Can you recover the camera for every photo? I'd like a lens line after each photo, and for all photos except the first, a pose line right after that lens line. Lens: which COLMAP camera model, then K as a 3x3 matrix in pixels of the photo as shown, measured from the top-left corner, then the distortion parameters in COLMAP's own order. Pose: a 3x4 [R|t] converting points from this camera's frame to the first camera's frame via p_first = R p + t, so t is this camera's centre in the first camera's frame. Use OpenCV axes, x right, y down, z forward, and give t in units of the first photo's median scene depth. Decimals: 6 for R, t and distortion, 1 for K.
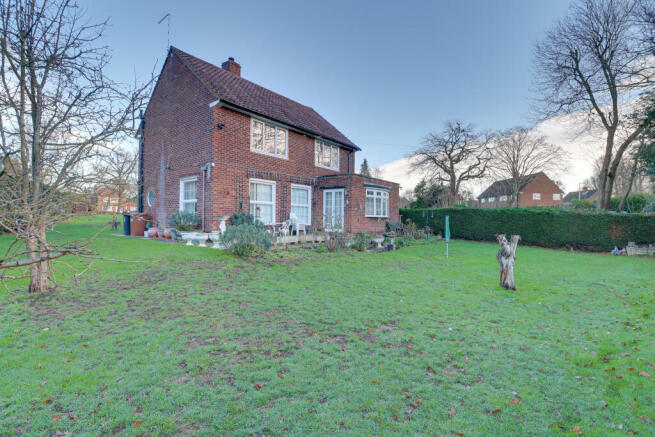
lens RADIAL K [[305.9, 0, 327.5], [0, 305.9, 218.5], [0, 0, 1]] dist [-0.002211, -0.000747]
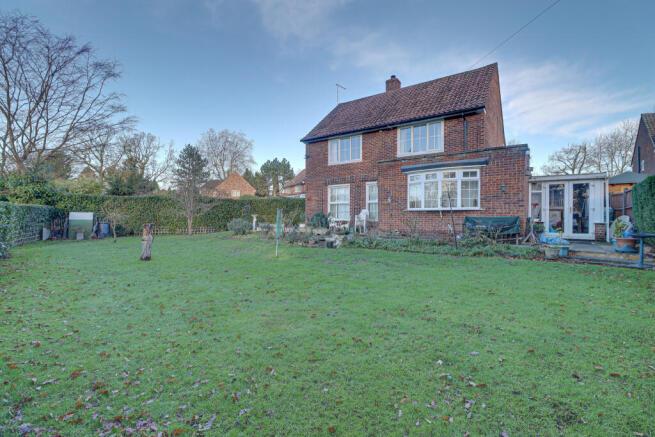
lens RADIAL K [[305.9, 0, 327.5], [0, 305.9, 218.5], [0, 0, 1]] dist [-0.002211, -0.000747]
pose [[0.023510, 0.000702, -0.999723, 0.971434], [0.004700, 0.999989, 0.000812, 0.013686], [0.999713, -0.004718, 0.023506, 0.842328]]
